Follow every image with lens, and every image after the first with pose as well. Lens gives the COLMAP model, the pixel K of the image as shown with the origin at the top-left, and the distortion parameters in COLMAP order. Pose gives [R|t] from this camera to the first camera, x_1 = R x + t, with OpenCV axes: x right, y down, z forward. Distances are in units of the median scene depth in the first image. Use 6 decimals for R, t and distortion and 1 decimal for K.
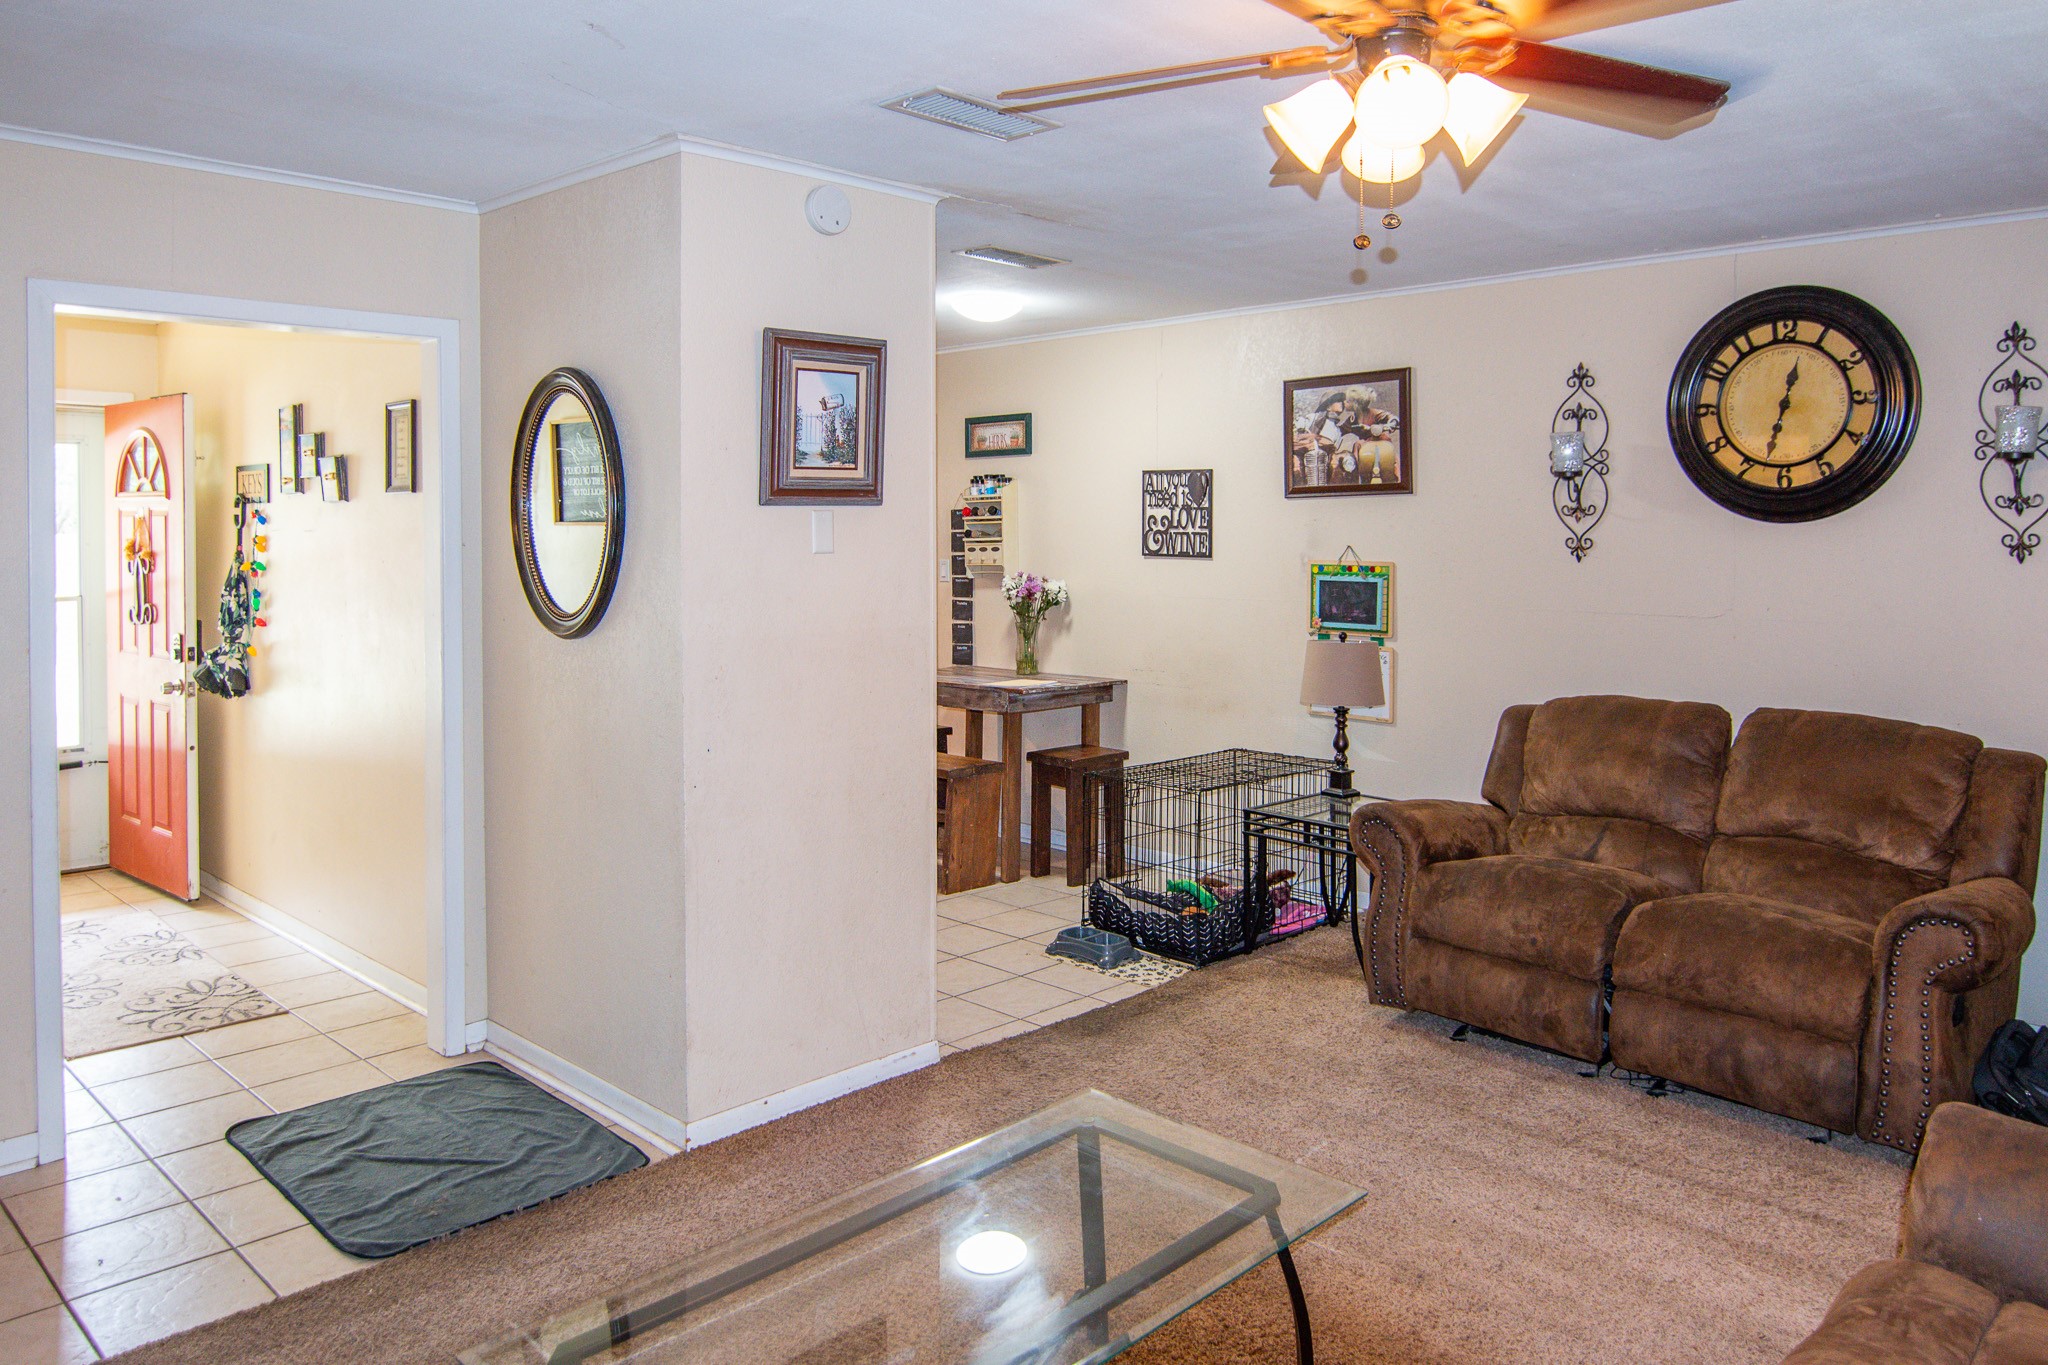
lens RADIAL K [[1425.1, 0, 1025.1], [0, 1425.1, 668.6], [0, 0, 1]] dist [0.000970, -0.000142]
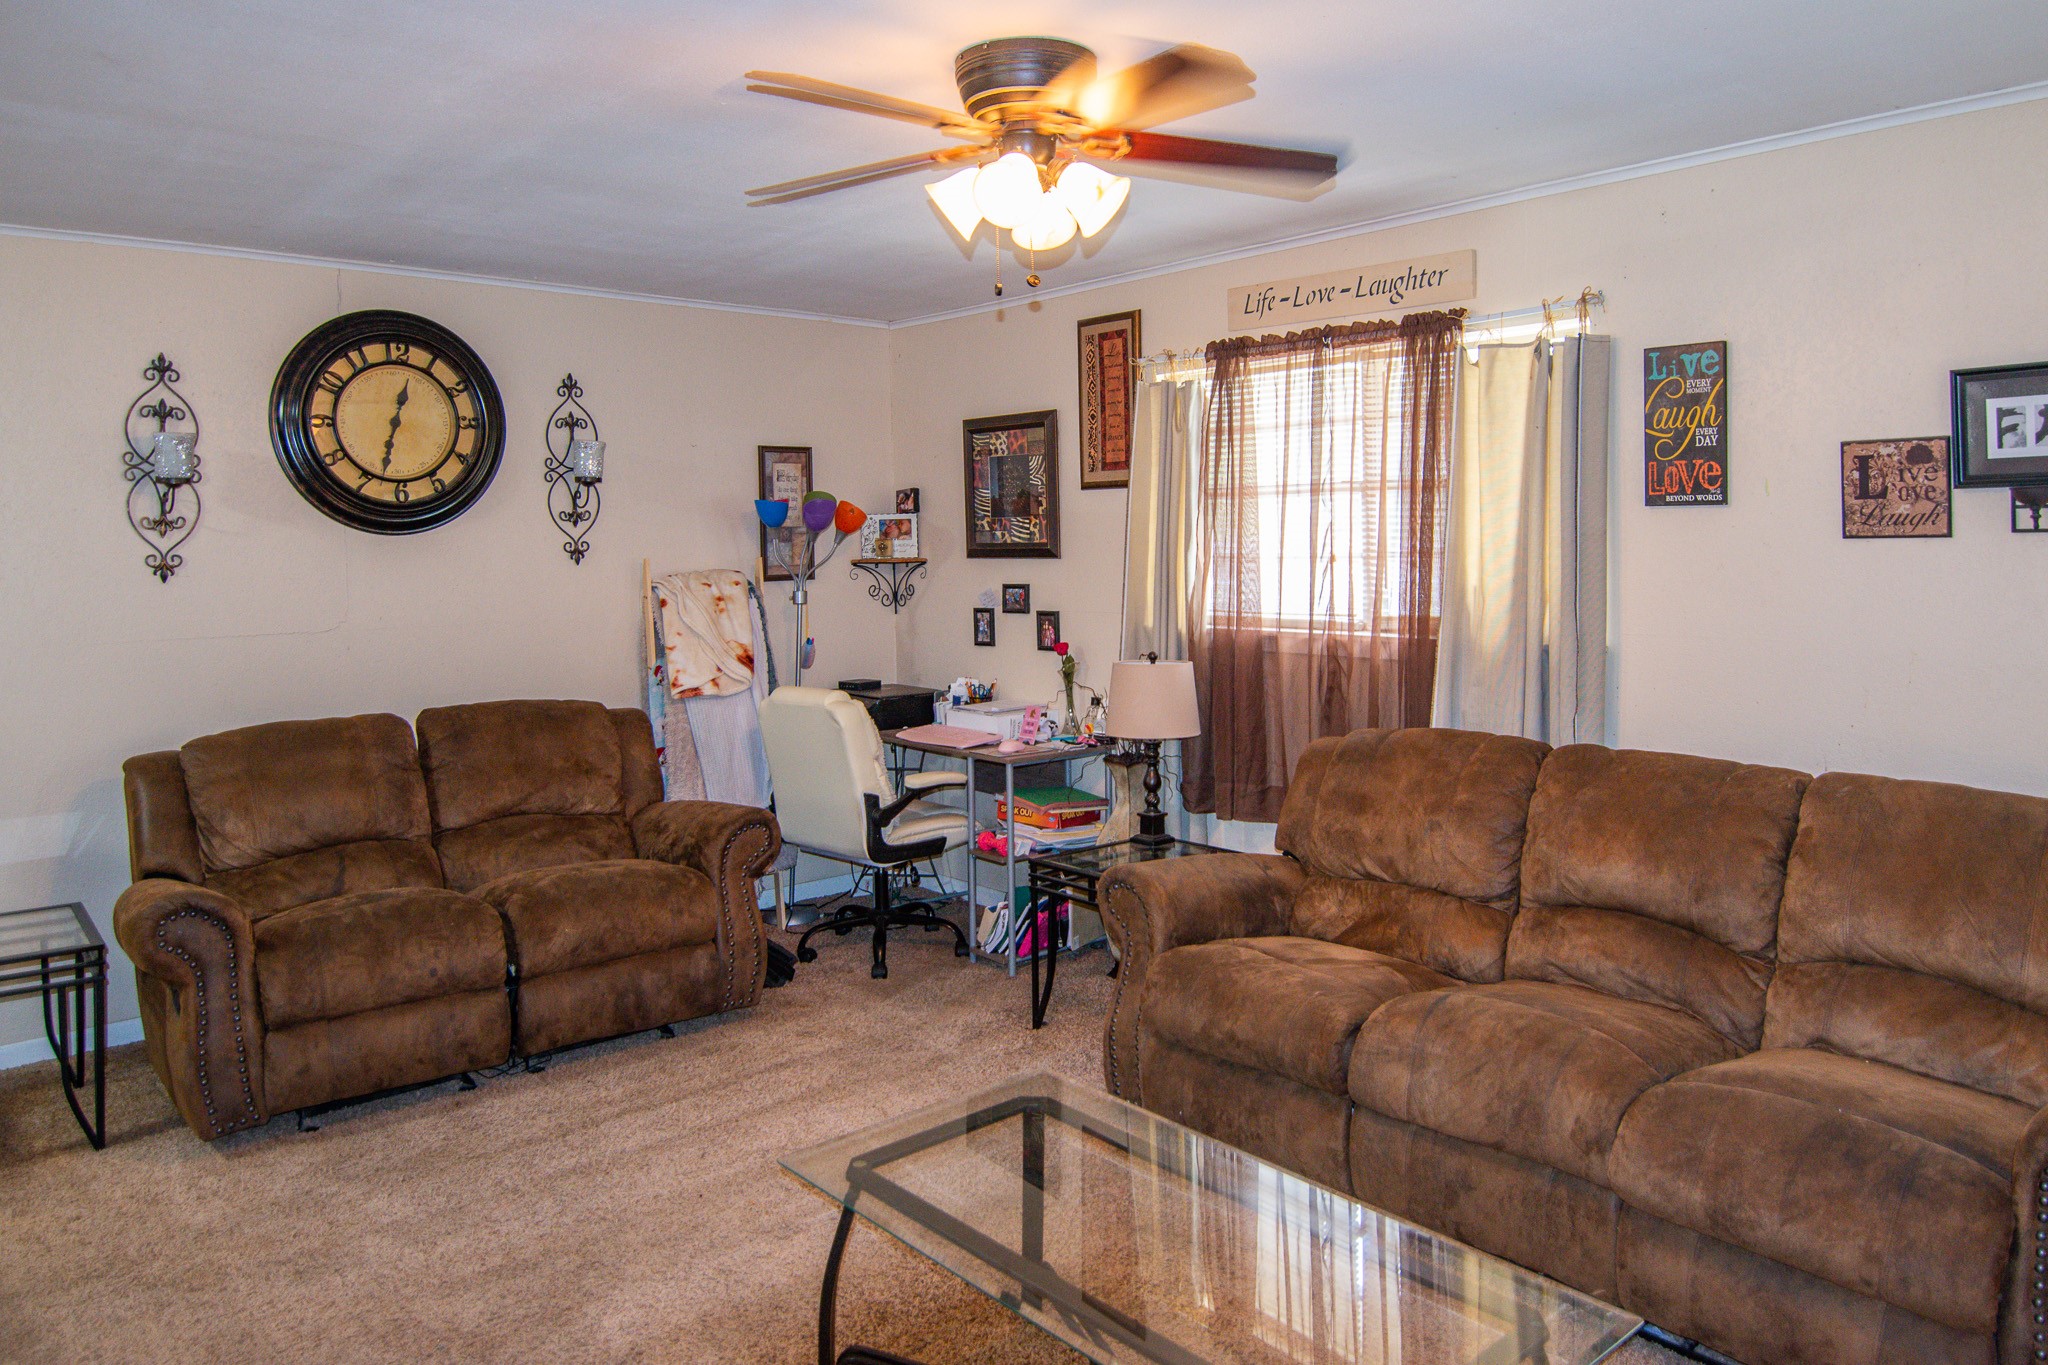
lens RADIAL K [[1418.9, 0, 1024.0], [0, 1418.9, 682.5], [0, 0, 1]] dist [-0.001017, 0.000163]
pose [[0.076247, -0.101663, 0.991893, -0.499553], [0.119067, 0.988599, 0.092172, -0.036937], [-0.989954, 0.111074, 0.087482, 0.474345]]
